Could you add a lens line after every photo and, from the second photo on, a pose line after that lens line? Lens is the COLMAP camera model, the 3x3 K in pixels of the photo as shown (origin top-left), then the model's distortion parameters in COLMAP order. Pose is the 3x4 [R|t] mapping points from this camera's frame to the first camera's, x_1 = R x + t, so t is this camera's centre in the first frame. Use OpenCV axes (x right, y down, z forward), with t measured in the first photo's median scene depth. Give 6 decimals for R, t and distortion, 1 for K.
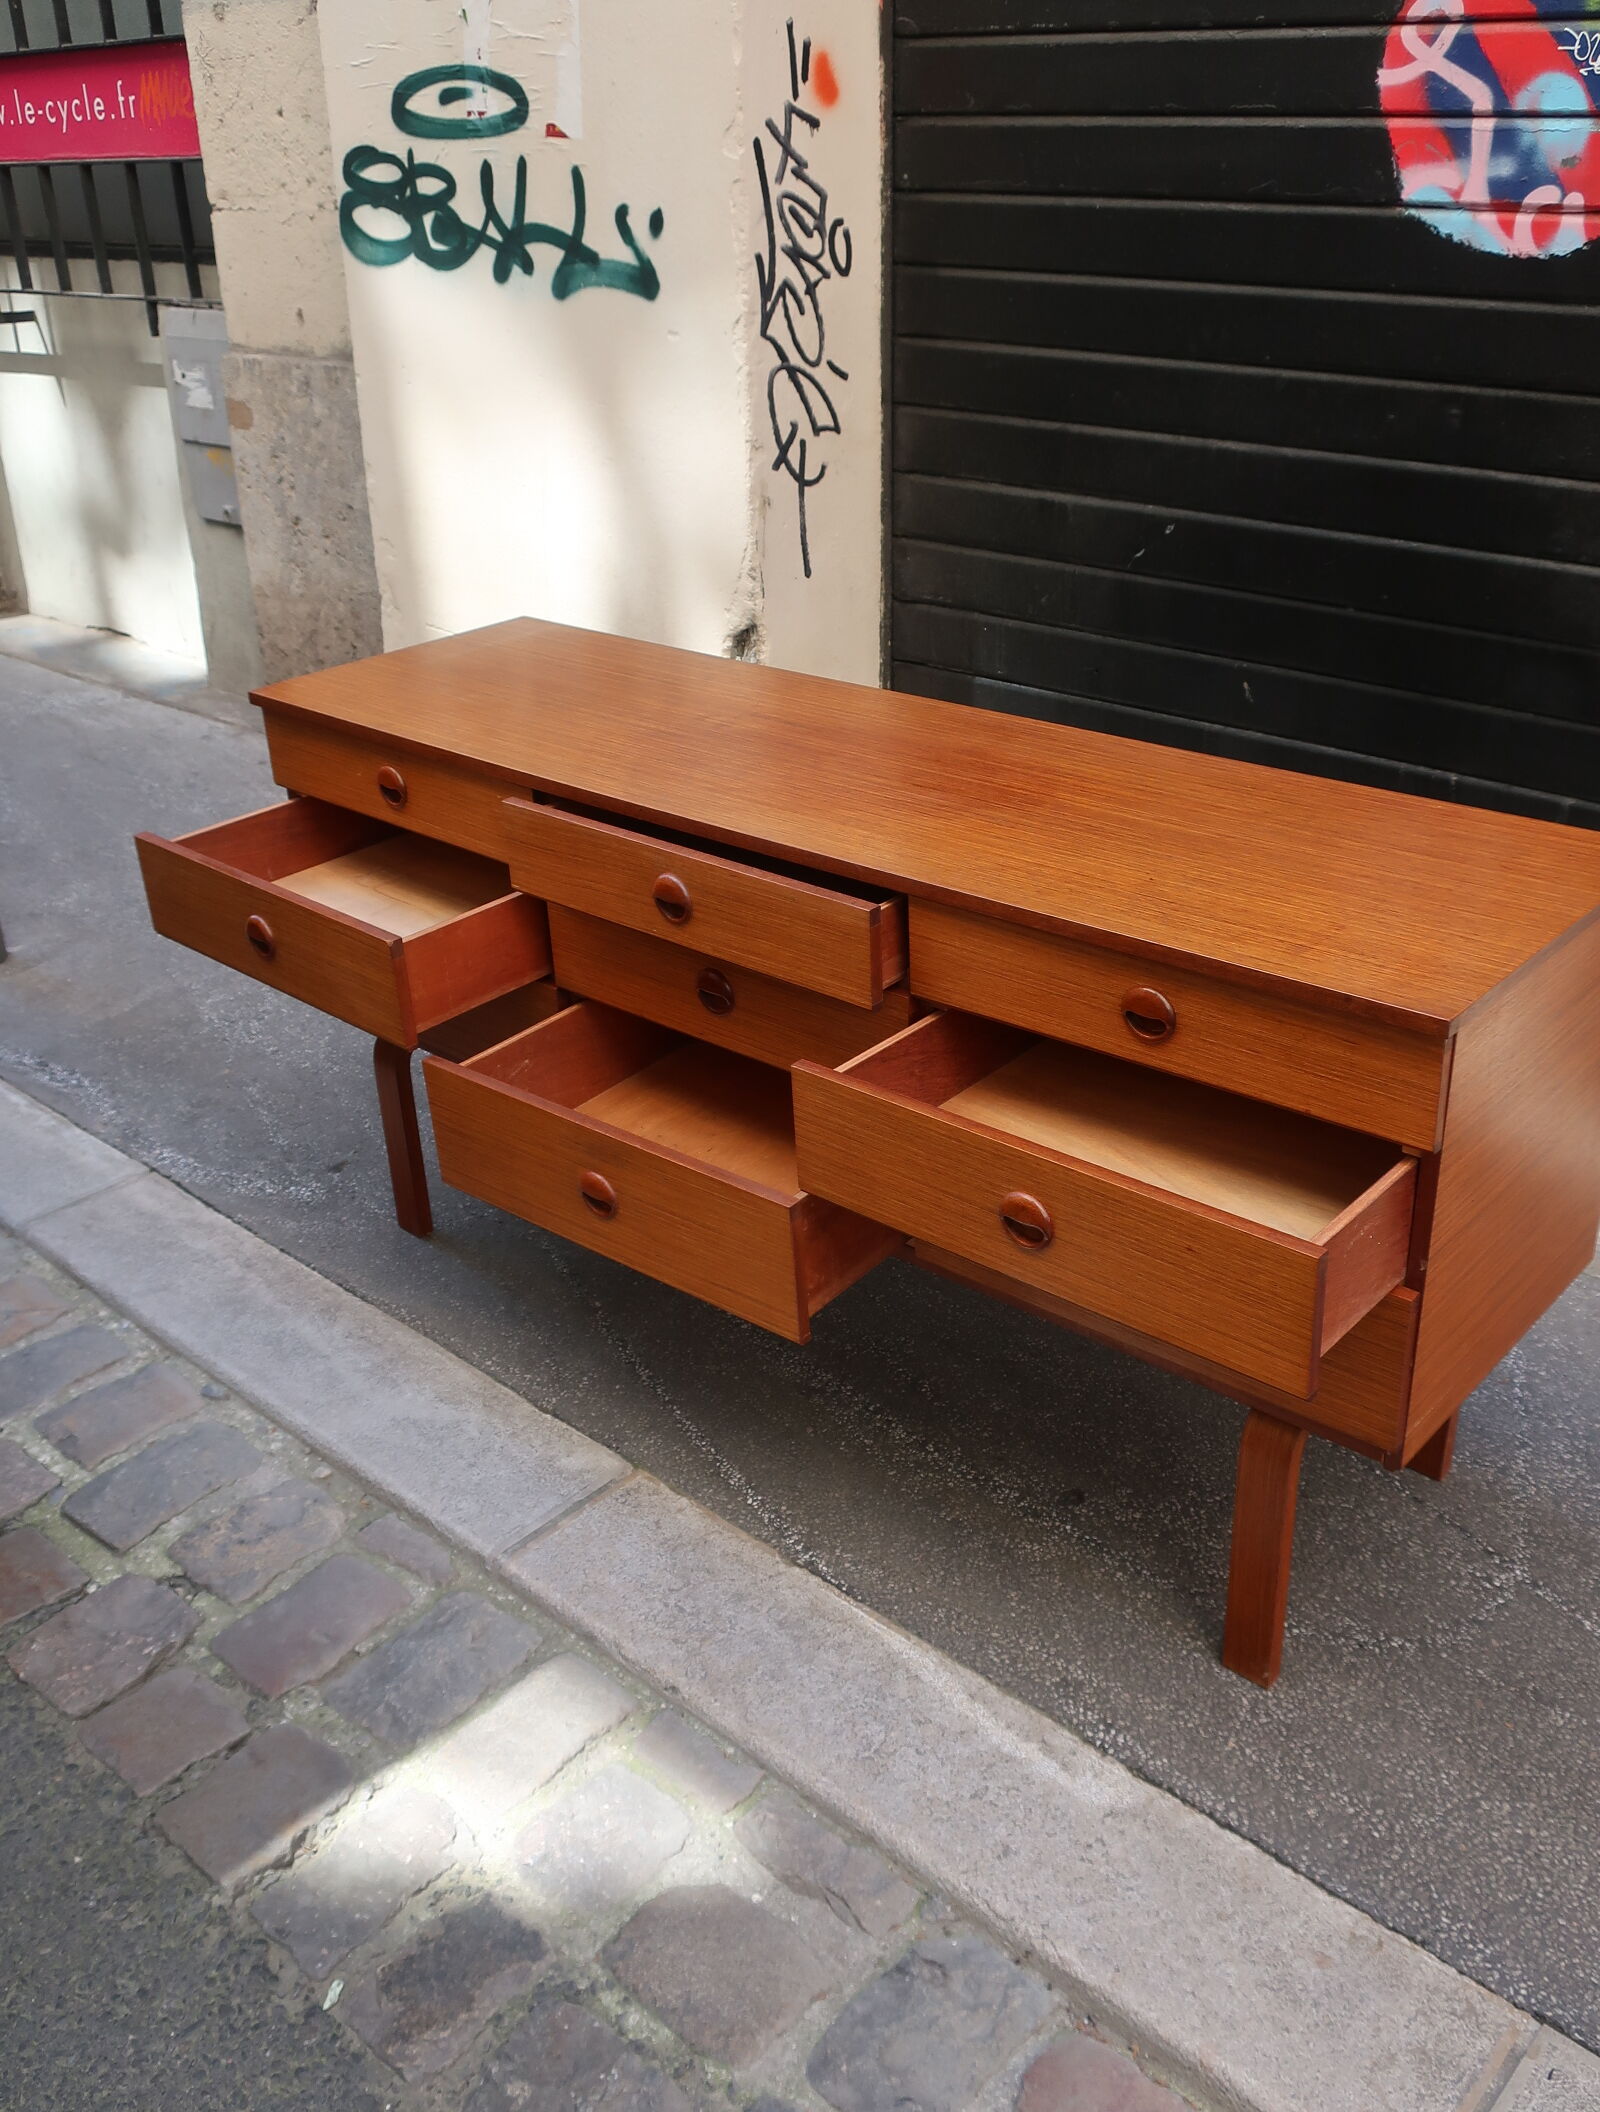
lens RADIAL K [[1894.5, 0, 792.2], [0, 1894.5, 1055.0], [0, 0, 1]] dist [0.001265, -0.010235]
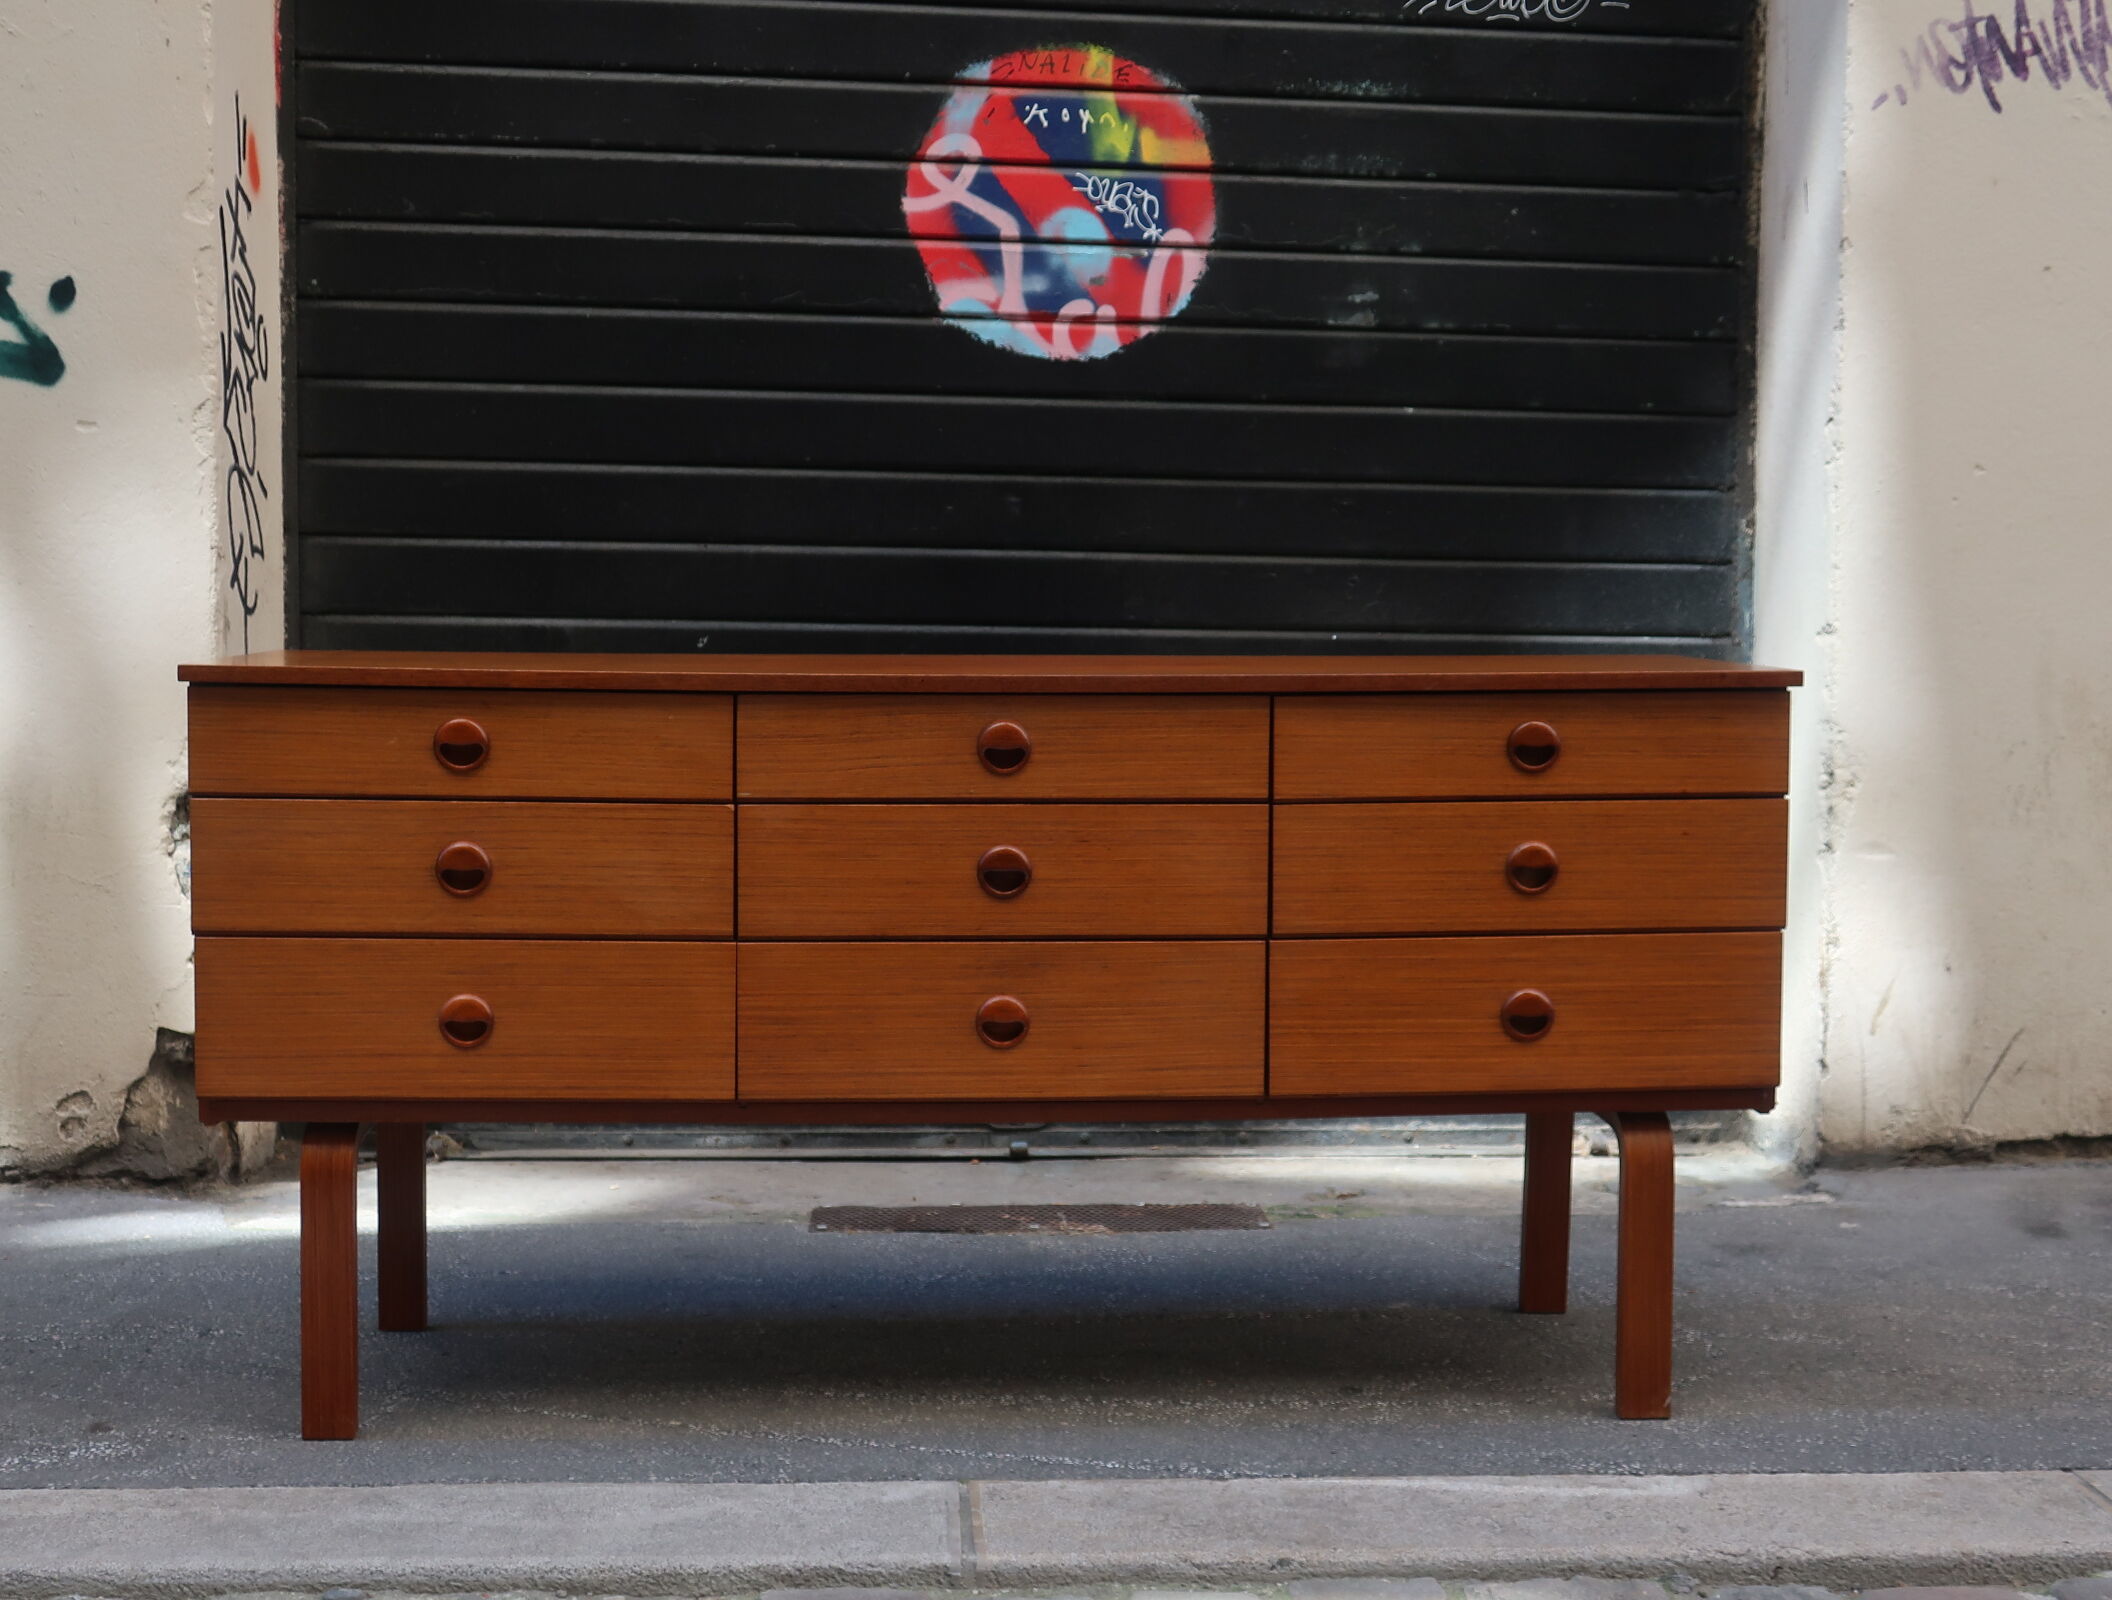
lens RADIAL K [[2747.0, 0, 1059.8], [0, 2747.0, 798.1], [0, 0, 1]] dist [-0.004391, 0.000000]
pose [[0.698236, -0.018941, 0.715617, -0.741943], [0.292202, 0.920123, -0.260751, 0.220404], [-0.653516, 0.391170, 0.647998, 0.070176]]
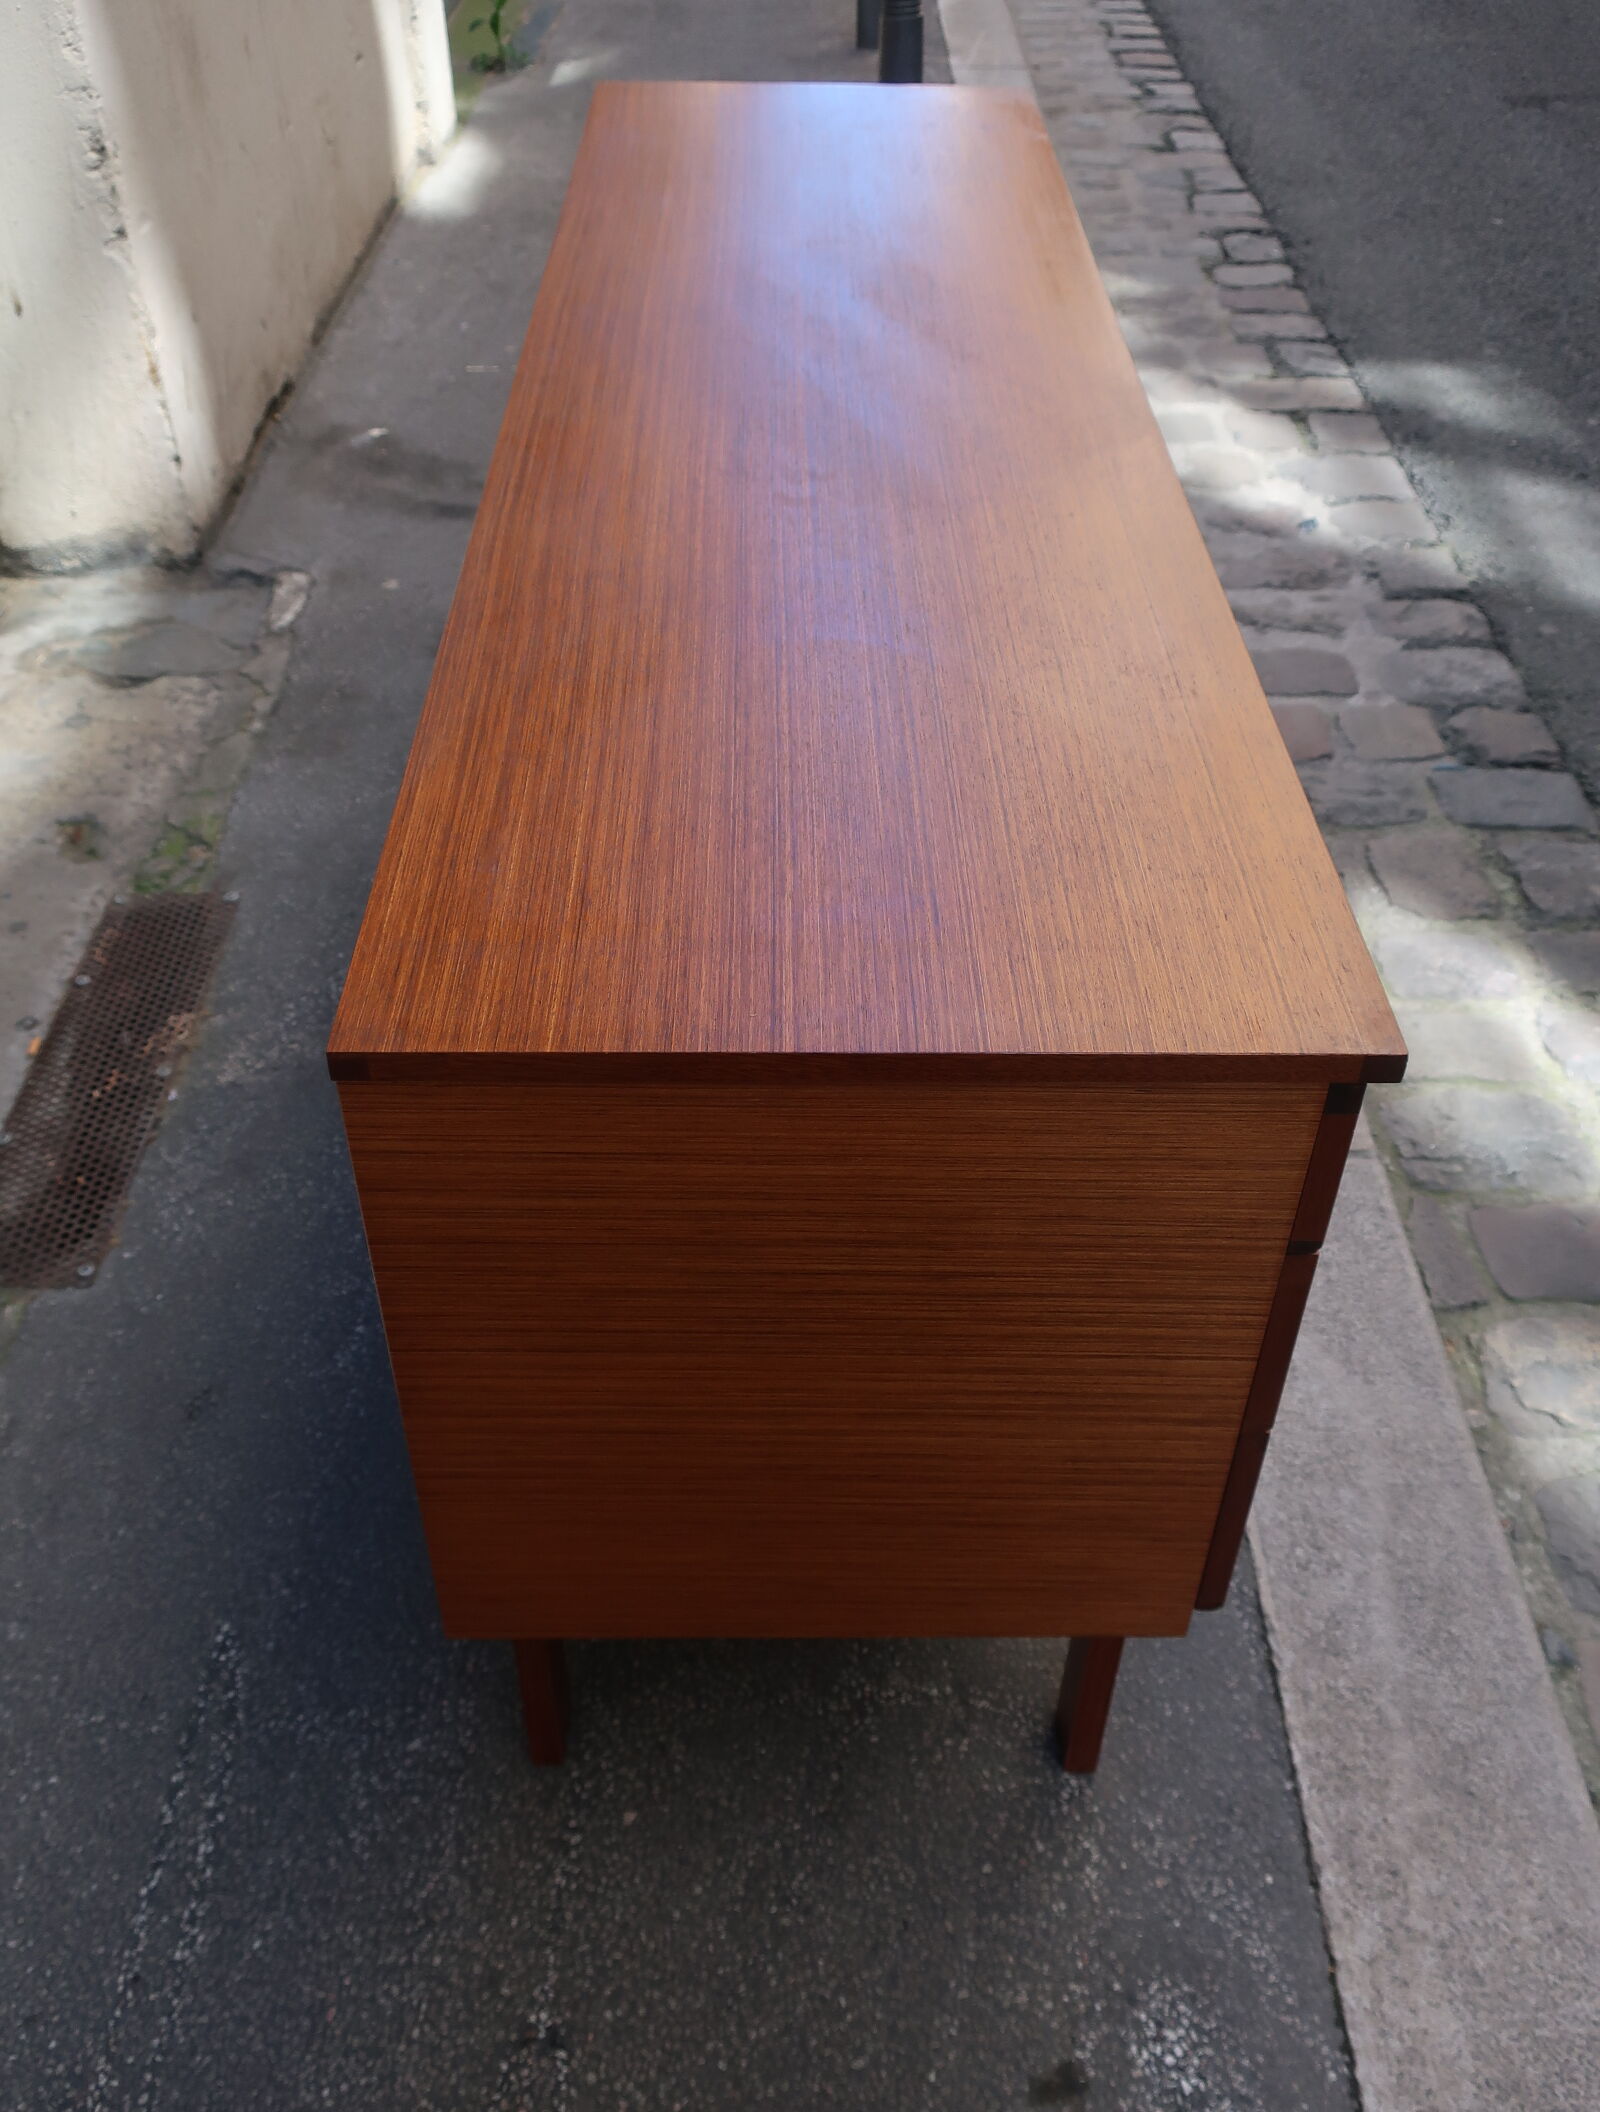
lens RADIAL K [[1894.5, 0, 795.5], [0, 1894.5, 1057.3], [0, 0, 1]] dist [0.001265, -0.010235]
pose [[-0.672399, -0.457069, 0.582209, -0.368839], [0.347113, 0.500003, 0.793417, -0.447050], [-0.653752, 0.735585, -0.177547, 1.015239]]
